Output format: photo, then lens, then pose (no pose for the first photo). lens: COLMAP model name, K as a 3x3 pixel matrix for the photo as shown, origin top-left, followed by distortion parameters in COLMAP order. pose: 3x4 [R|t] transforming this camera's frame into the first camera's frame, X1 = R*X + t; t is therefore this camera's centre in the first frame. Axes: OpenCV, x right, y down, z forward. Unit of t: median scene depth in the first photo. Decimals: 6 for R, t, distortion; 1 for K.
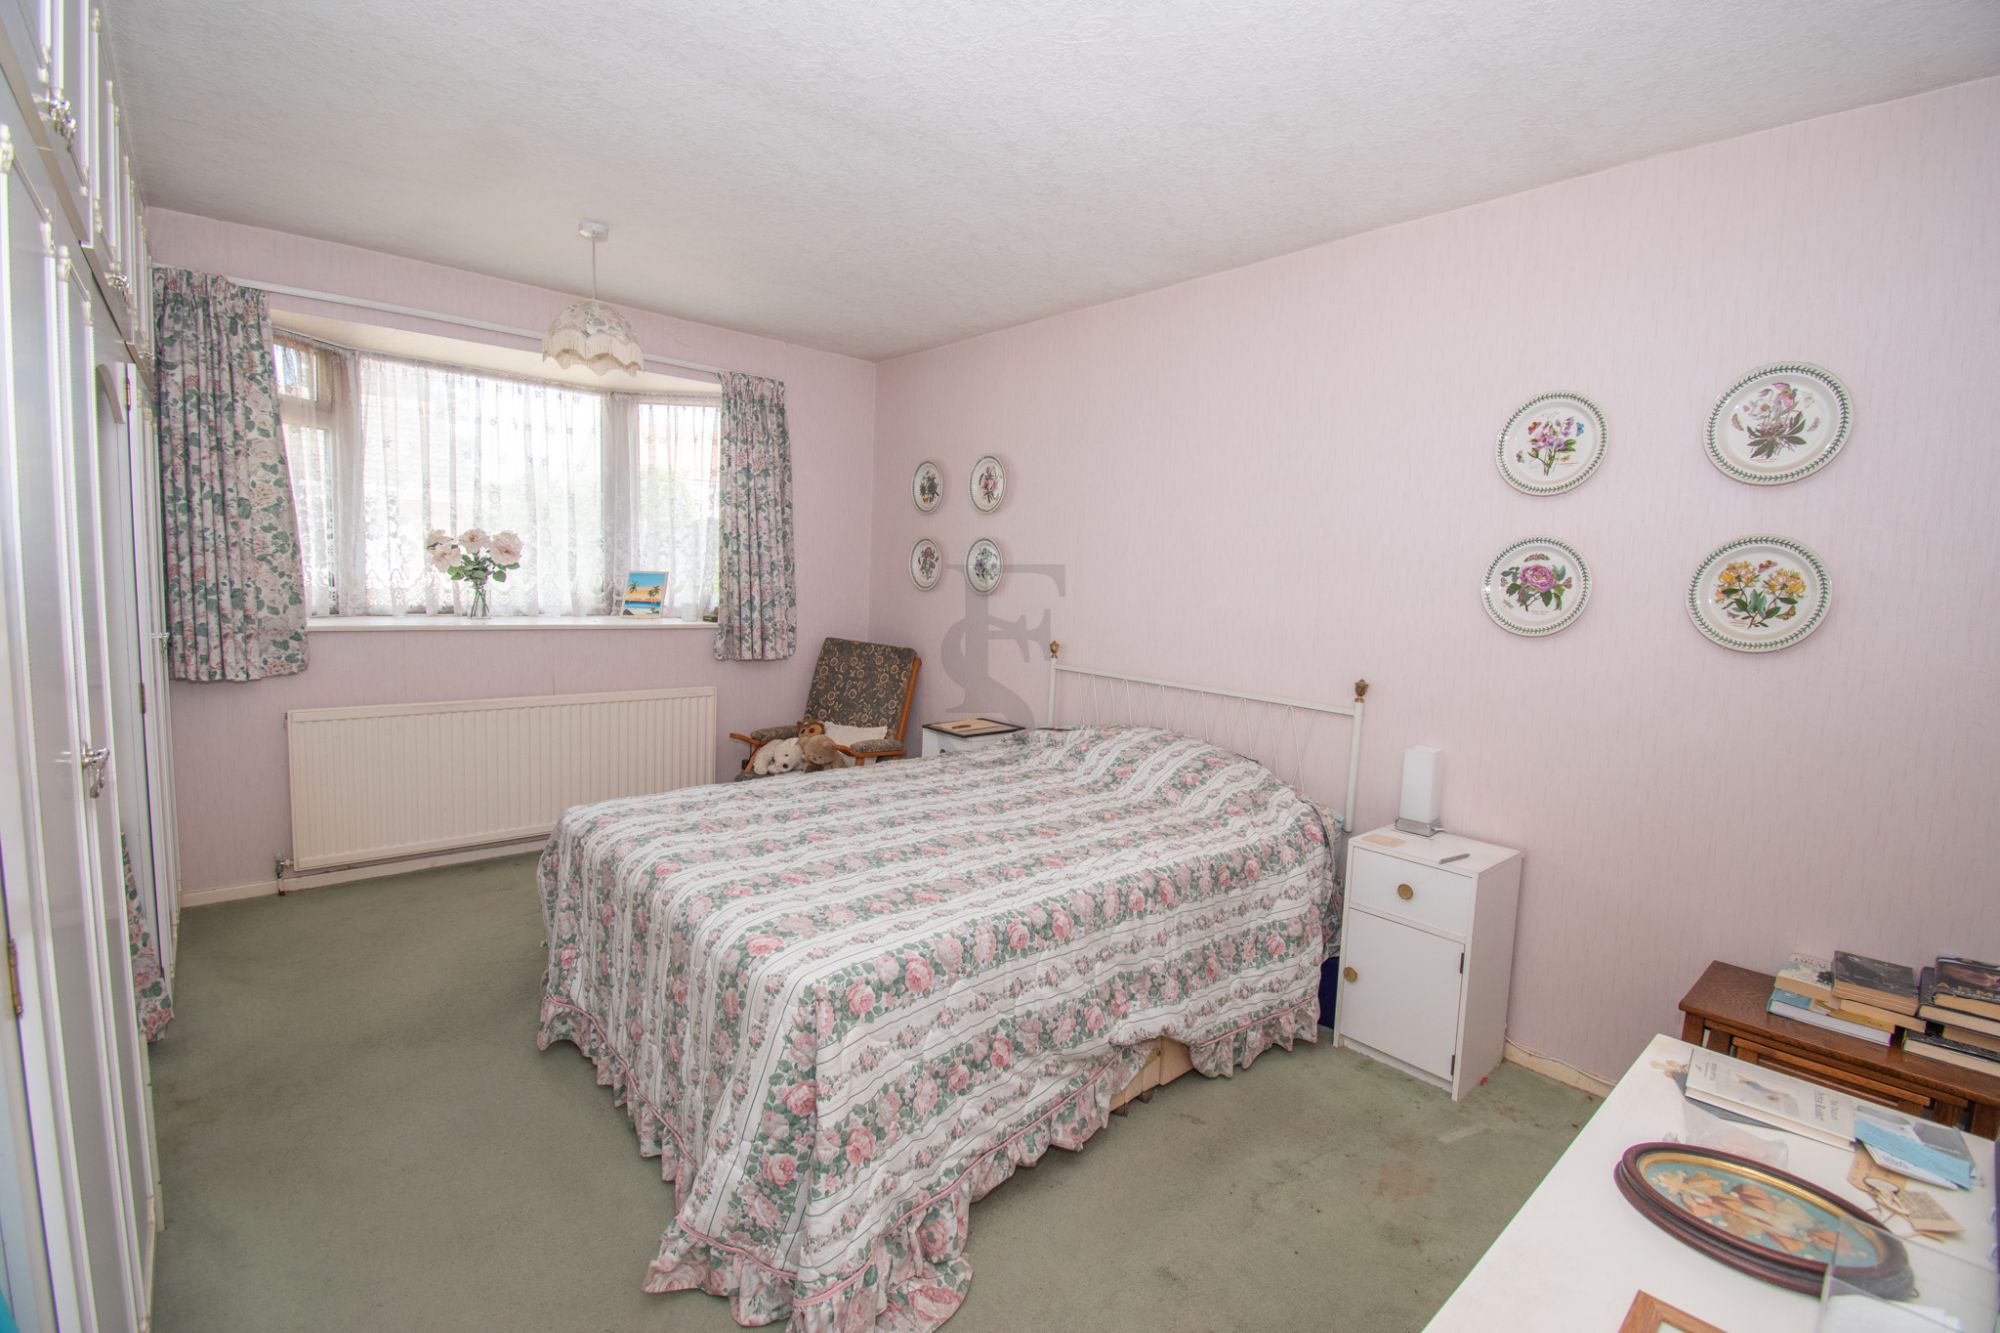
lens RADIAL K [[904.3, 0, 1000.5], [0, 904.3, 668.9], [0, 0, 1]] dist [-0.004051, -0.003591]
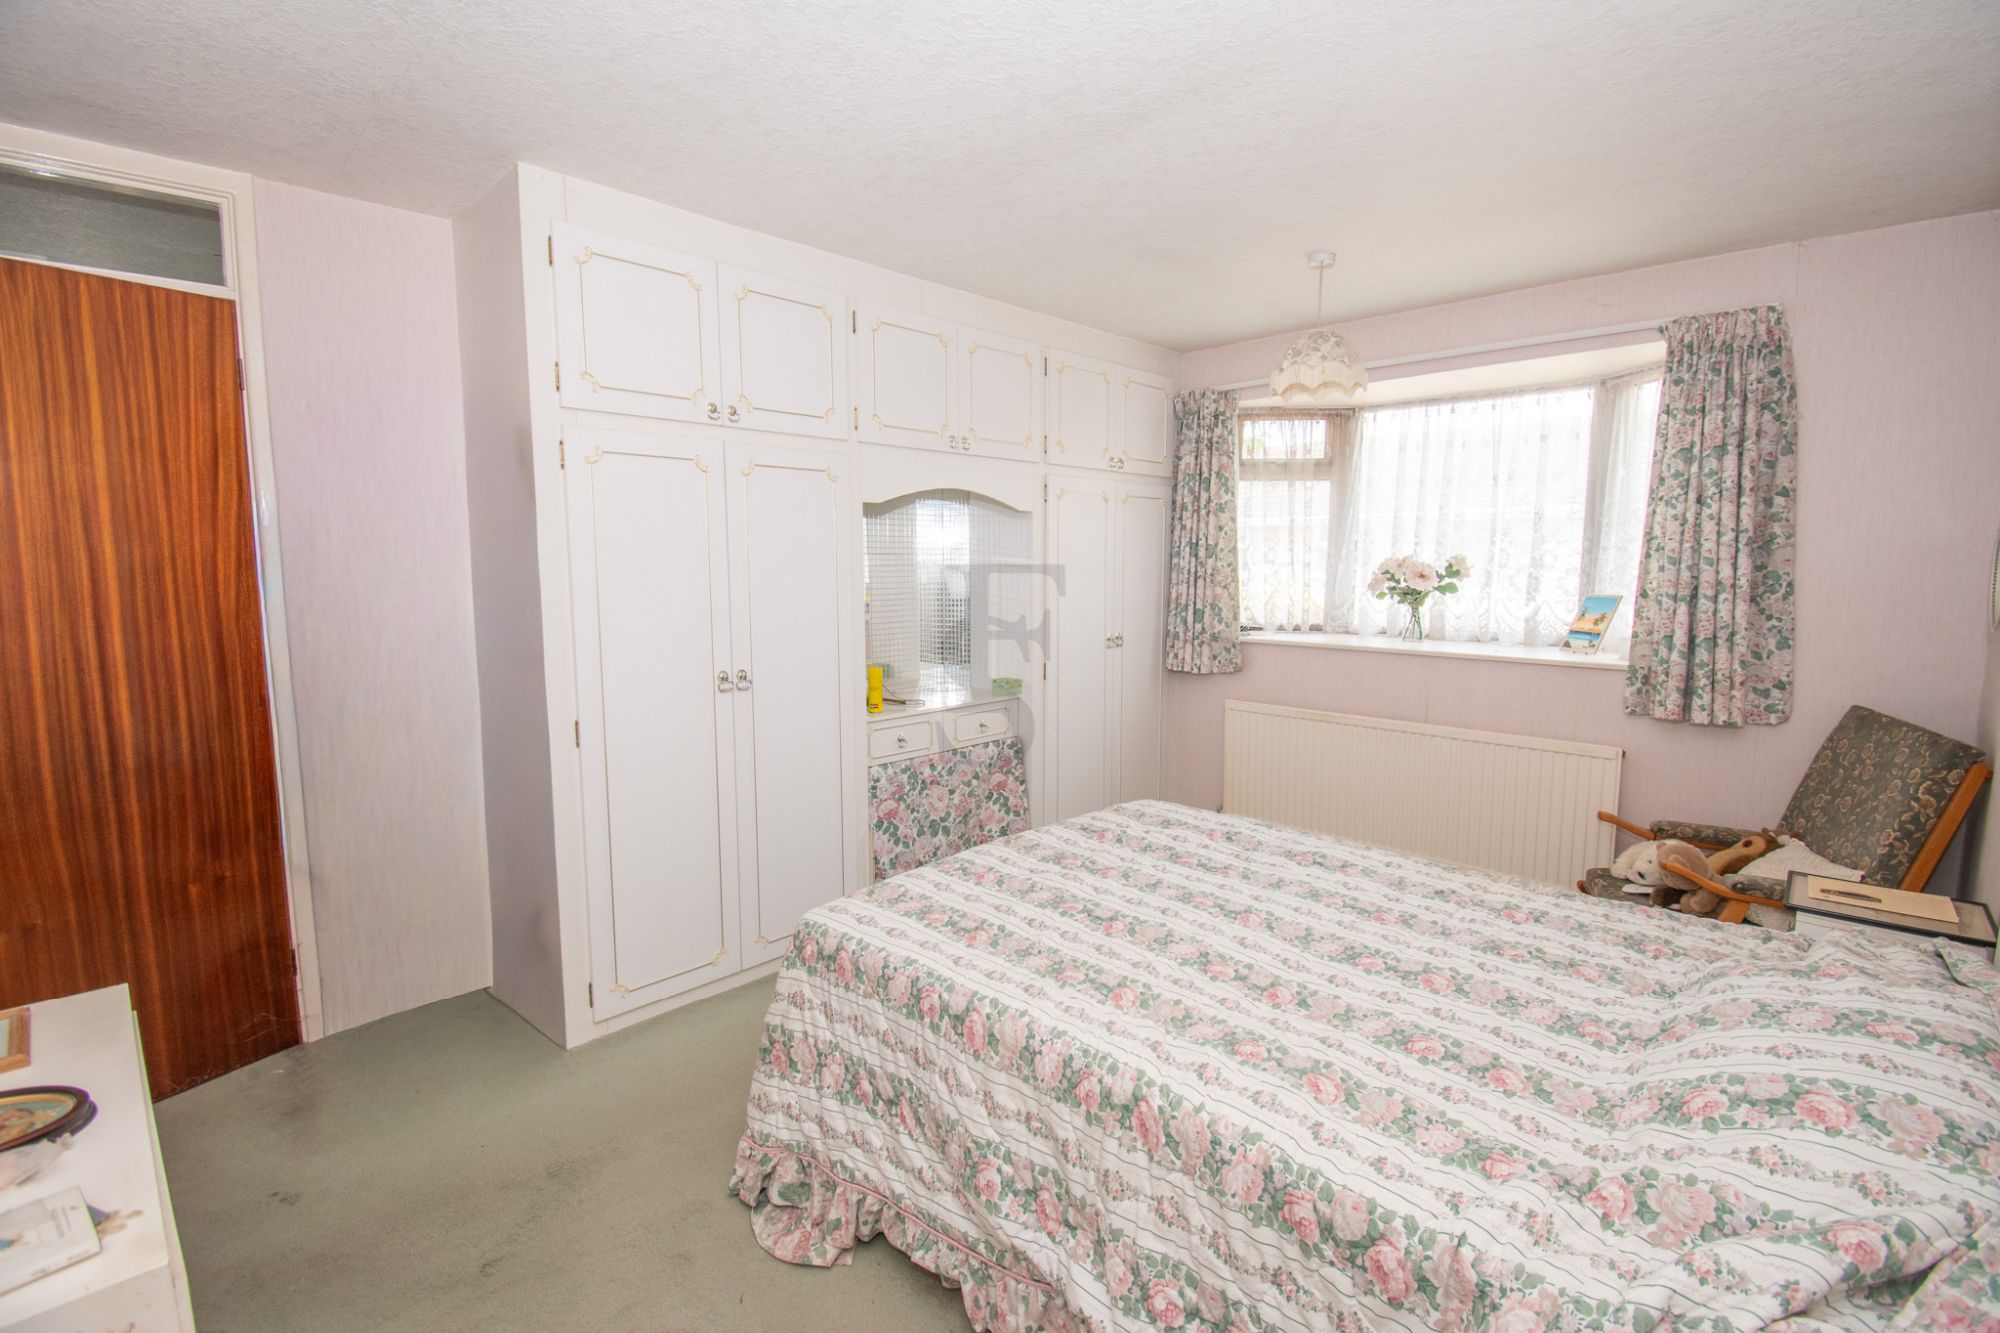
lens RADIAL K [[904.3, 0, 999.9], [0, 904.3, 660.2], [0, 0, 1]] dist [-0.004051, -0.003591]
pose [[0.052882, 0.069053, -0.996210, 0.558466], [-0.103477, 0.992615, 0.063311, -0.066483], [0.993225, 0.099737, 0.059636, 0.616114]]
